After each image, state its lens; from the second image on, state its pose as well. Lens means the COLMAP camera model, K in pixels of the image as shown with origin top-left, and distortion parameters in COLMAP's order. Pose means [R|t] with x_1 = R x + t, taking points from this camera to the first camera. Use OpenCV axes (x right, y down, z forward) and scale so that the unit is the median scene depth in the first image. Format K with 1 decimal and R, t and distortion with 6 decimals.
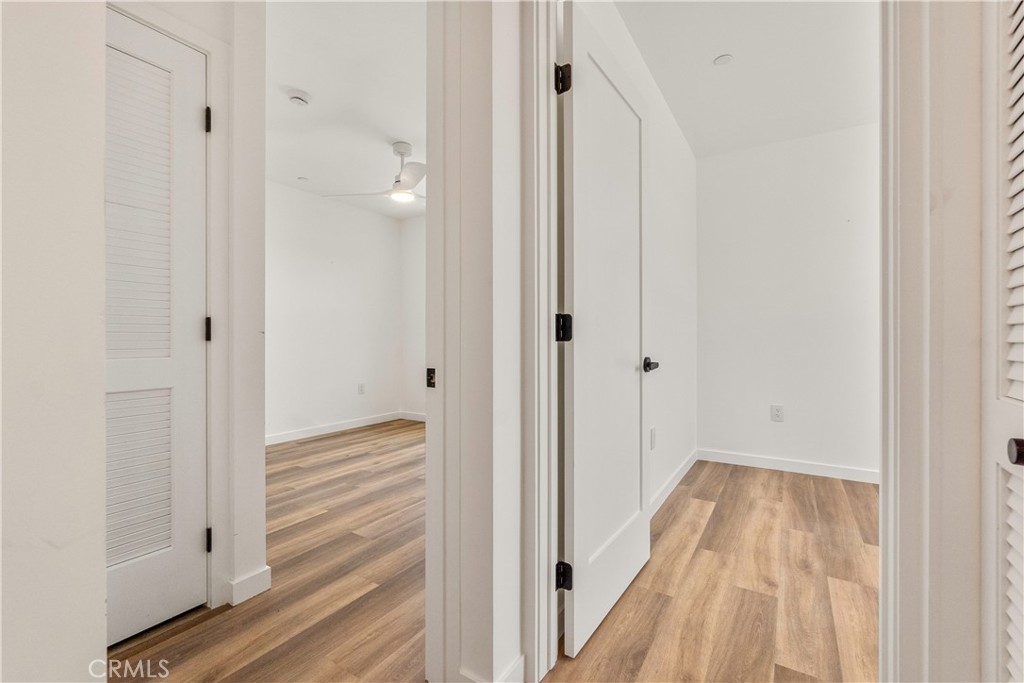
lens RADIAL K [[452.9, 0, 512.1], [0, 452.9, 340.3], [0, 0, 1]] dist [-0.003898, -0.000093]
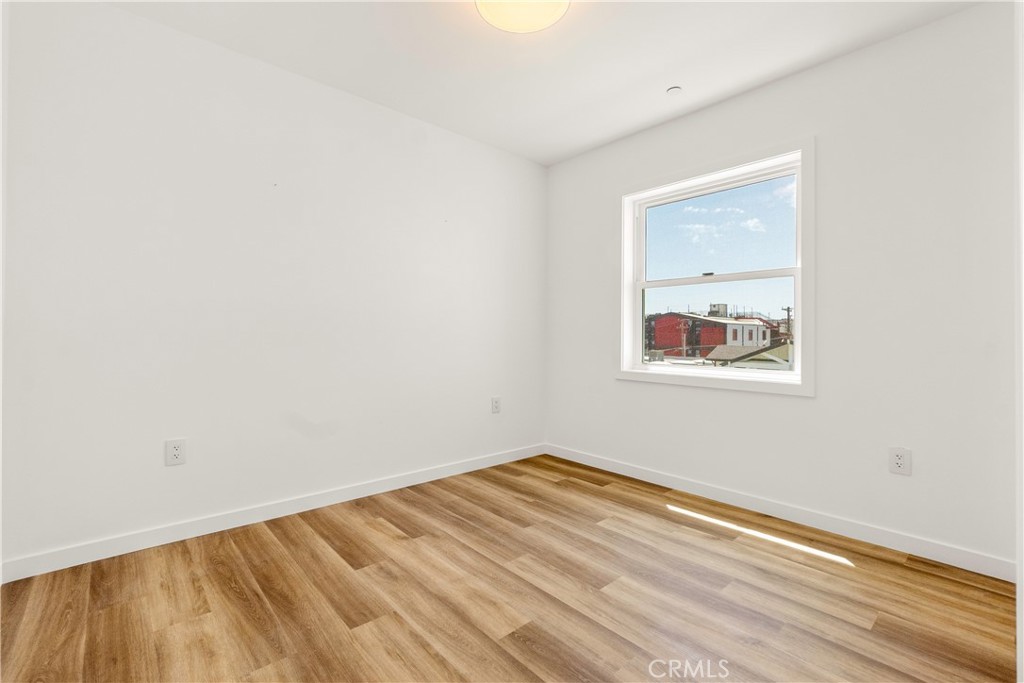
lens RADIAL K [[452.9, 0, 509.3], [0, 452.9, 339.7], [0, 0, 1]] dist [-0.003898, -0.000093]
pose [[0.296756, 0.003044, 0.954948, 0.123230], [-0.007738, 0.999970, -0.000782, -0.001201], [-0.954922, -0.007157, 0.296771, 0.380697]]
